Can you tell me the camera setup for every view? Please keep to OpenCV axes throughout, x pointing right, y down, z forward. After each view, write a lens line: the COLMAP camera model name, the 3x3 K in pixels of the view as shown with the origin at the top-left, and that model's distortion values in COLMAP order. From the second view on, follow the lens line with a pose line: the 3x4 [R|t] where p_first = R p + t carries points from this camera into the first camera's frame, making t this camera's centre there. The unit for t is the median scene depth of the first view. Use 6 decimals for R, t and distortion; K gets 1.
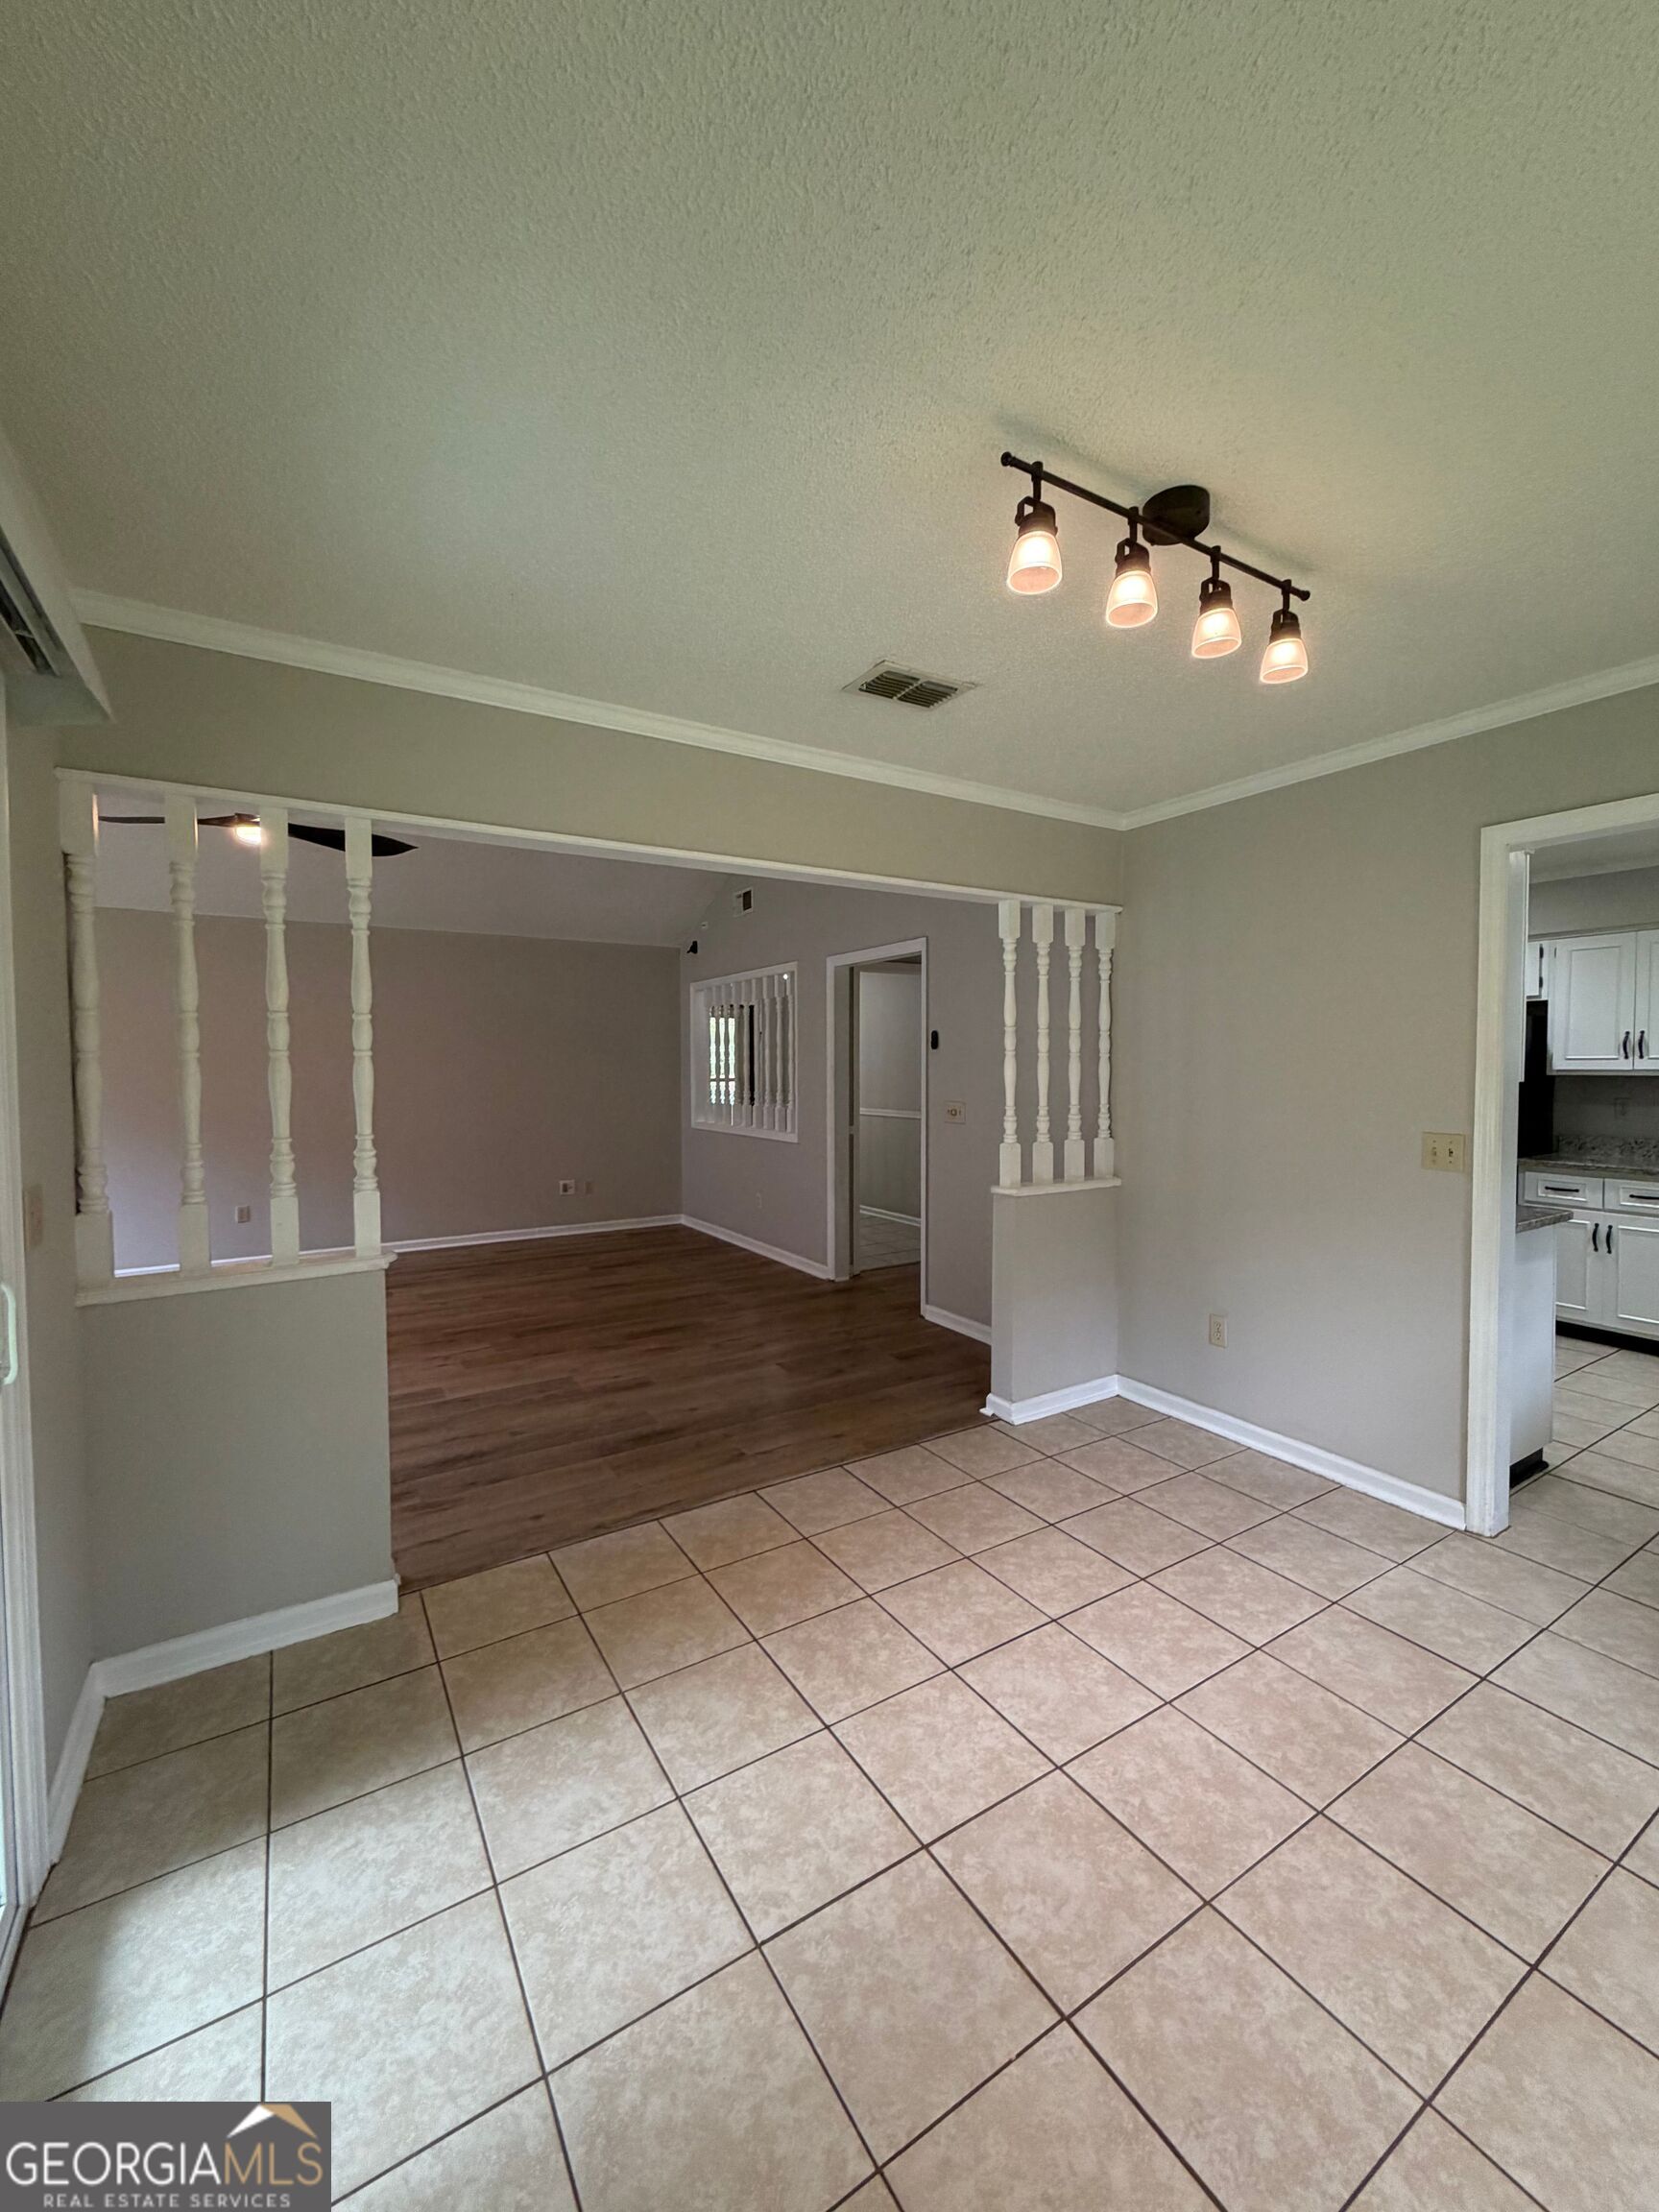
lens RADIAL K [[881.1, 0, 831.9], [0, 881.1, 1095.8], [0, 0, 1]] dist [0.000017, 0.000289]
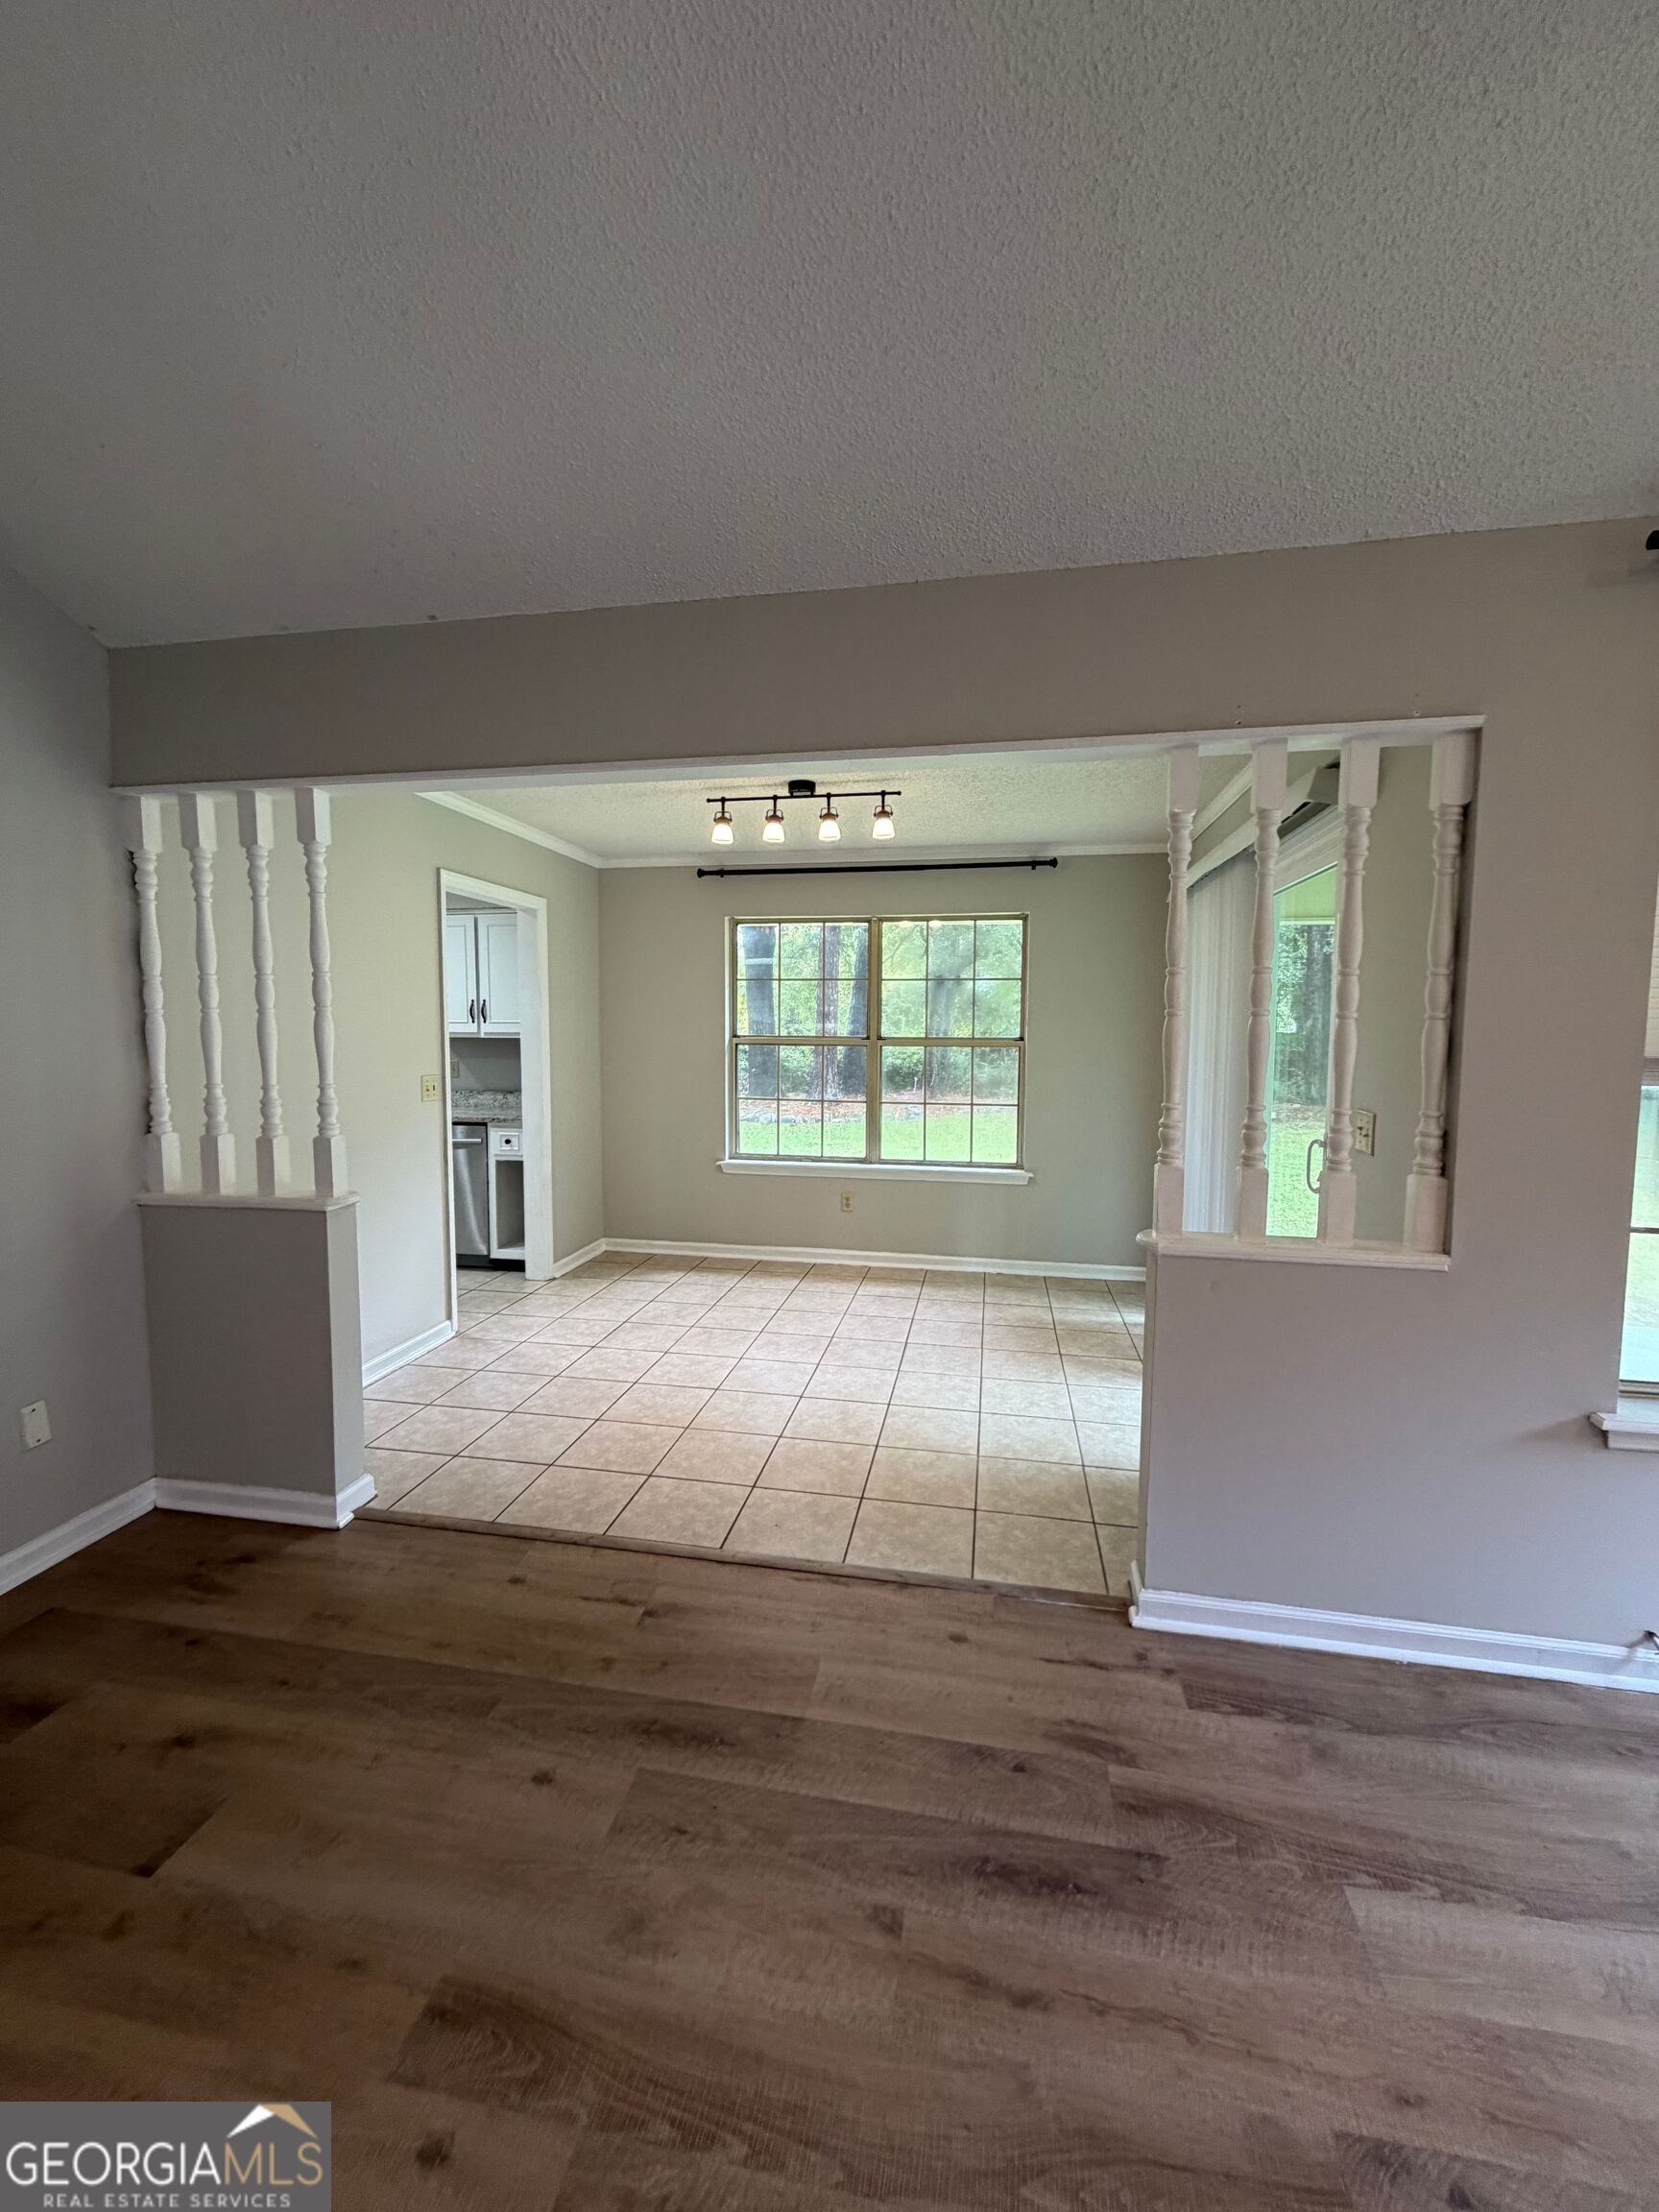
lens RADIAL K [[881.1, 0, 831.2], [0, 881.1, 1098.7], [0, 0, 1]] dist [0.000017, 0.000289]
pose [[-0.737419, -0.053630, 0.673303, -0.748189], [0.023735, 0.994170, 0.105182, -0.054139], [-0.675019, 0.093544, -0.731846, 1.609617]]
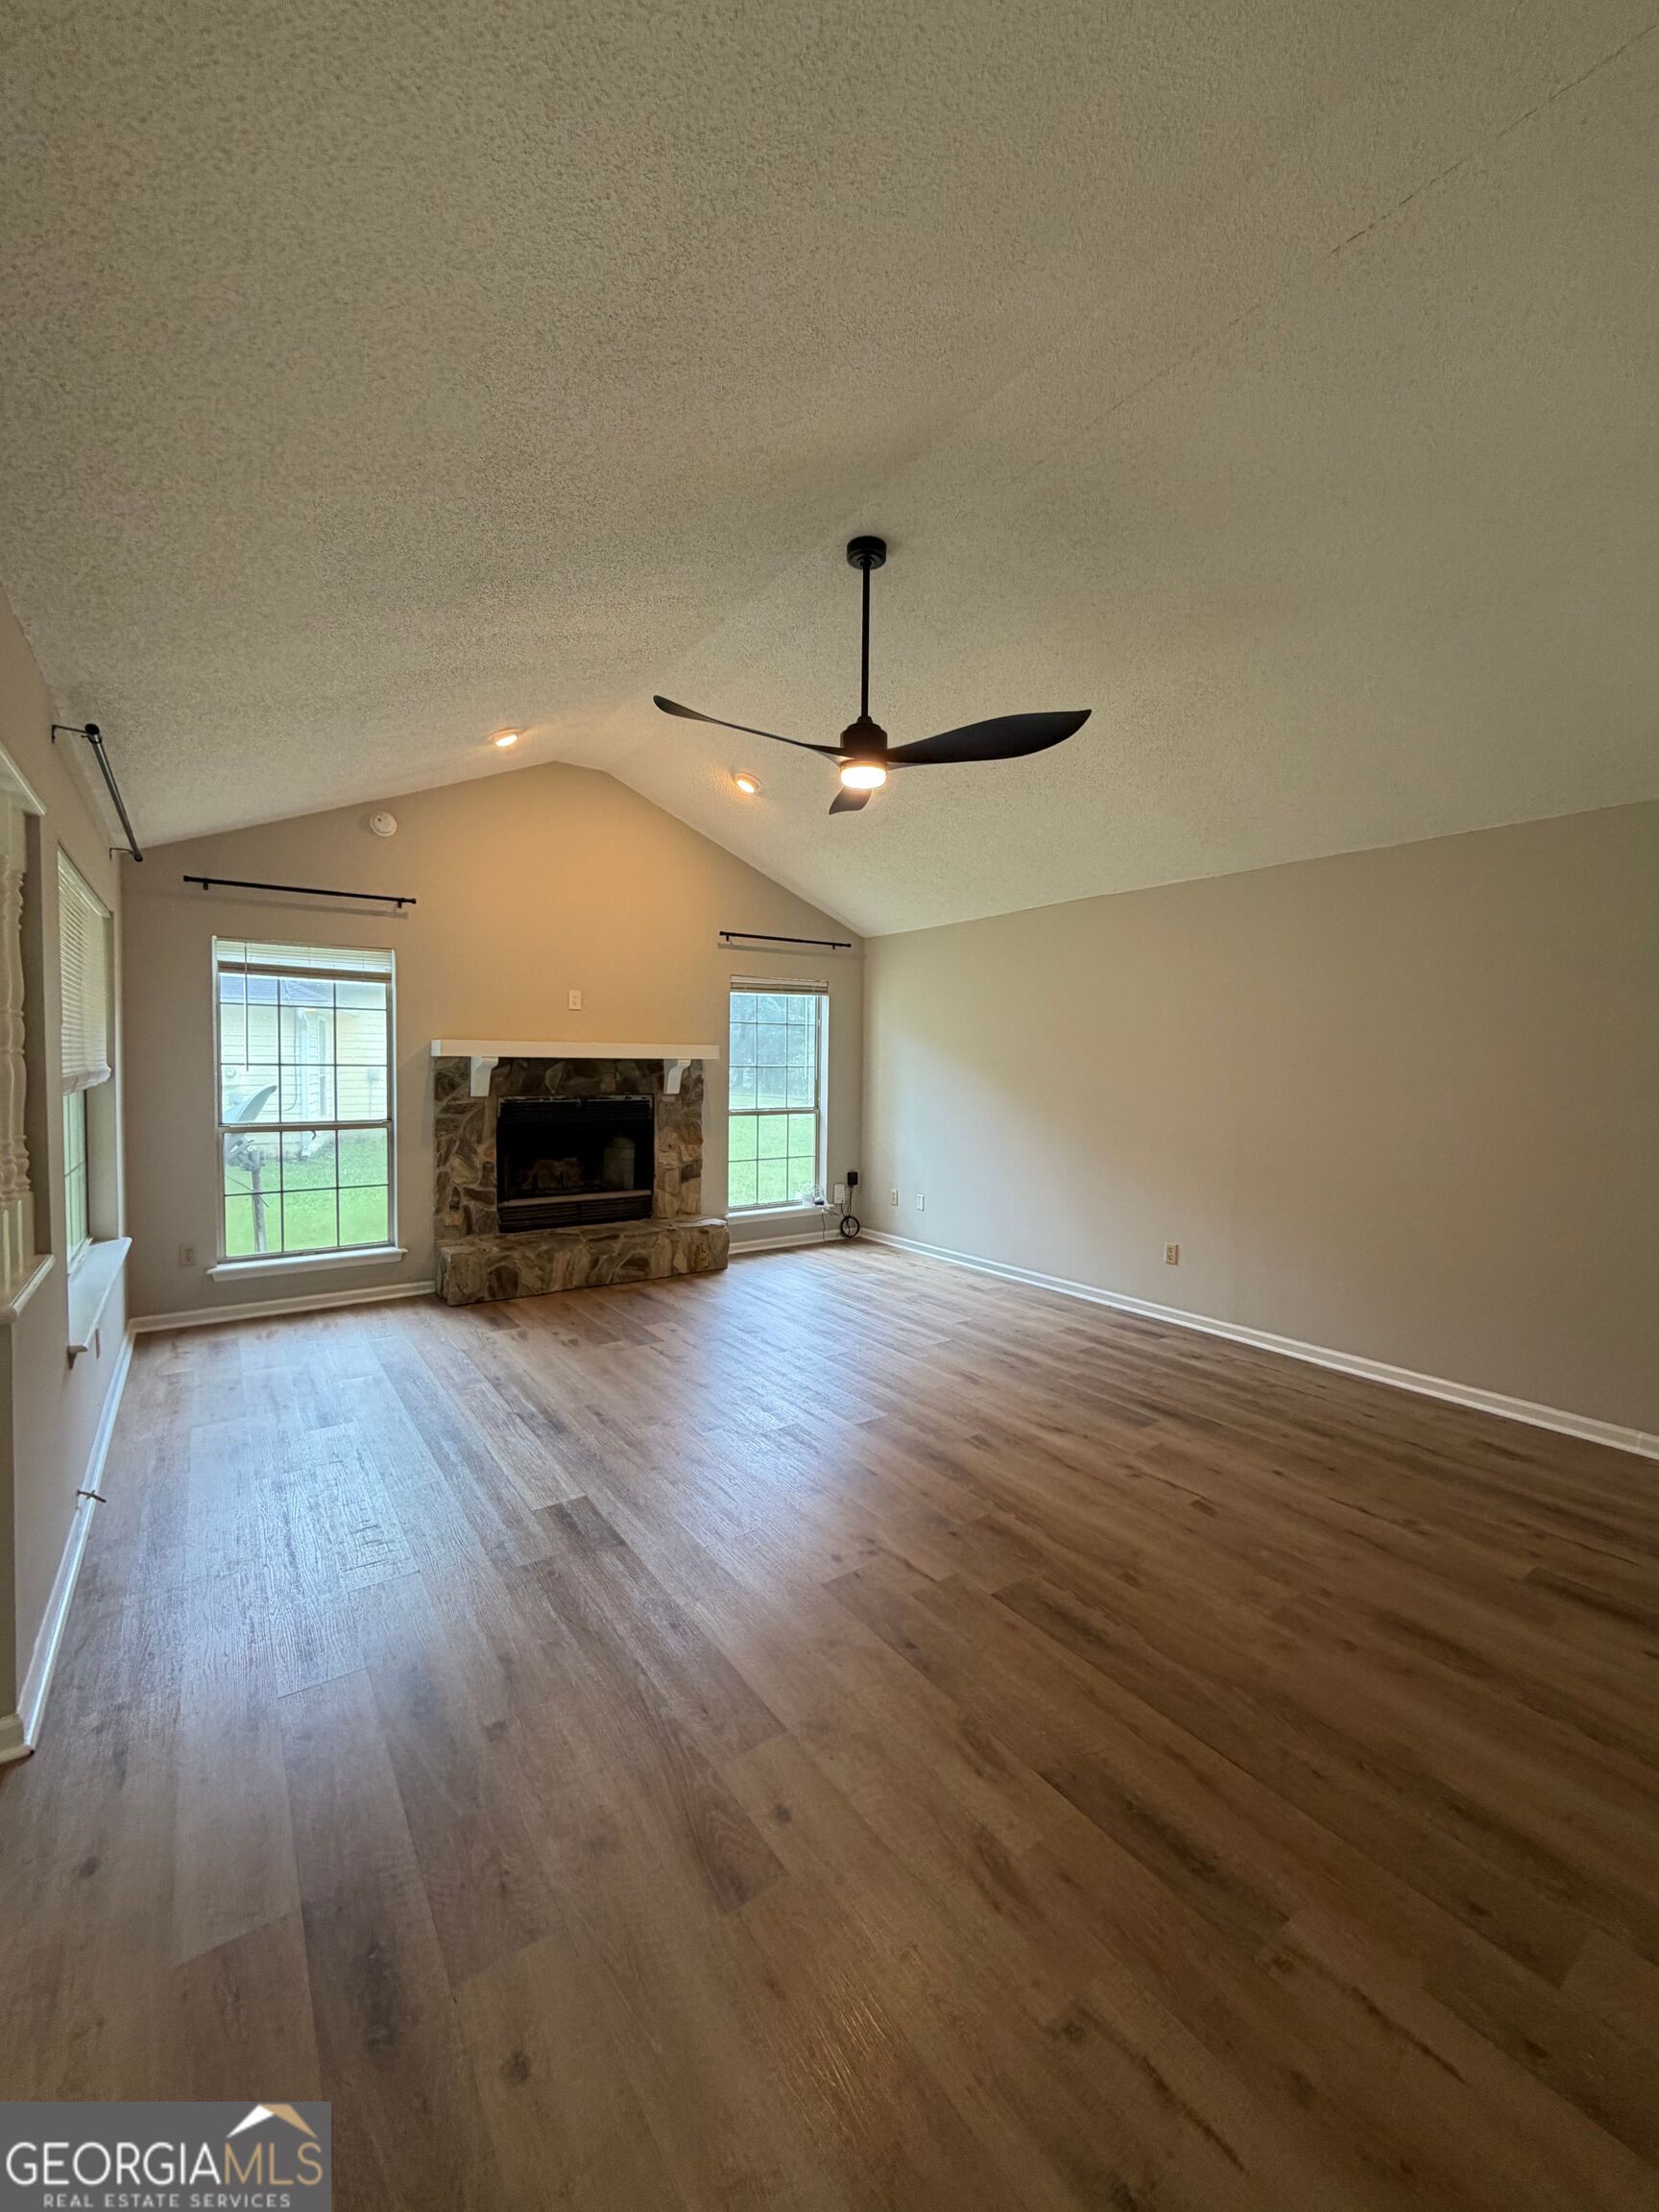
lens RADIAL K [[881.1, 0, 831.2], [0, 881.1, 1095.5], [0, 0, 1]] dist [0.000017, 0.000289]
pose [[0.059226, 0.046821, -0.997146, 0.241189], [-0.049308, 0.997817, 0.043923, -0.067115], [0.997026, 0.046565, 0.061405, 1.452711]]
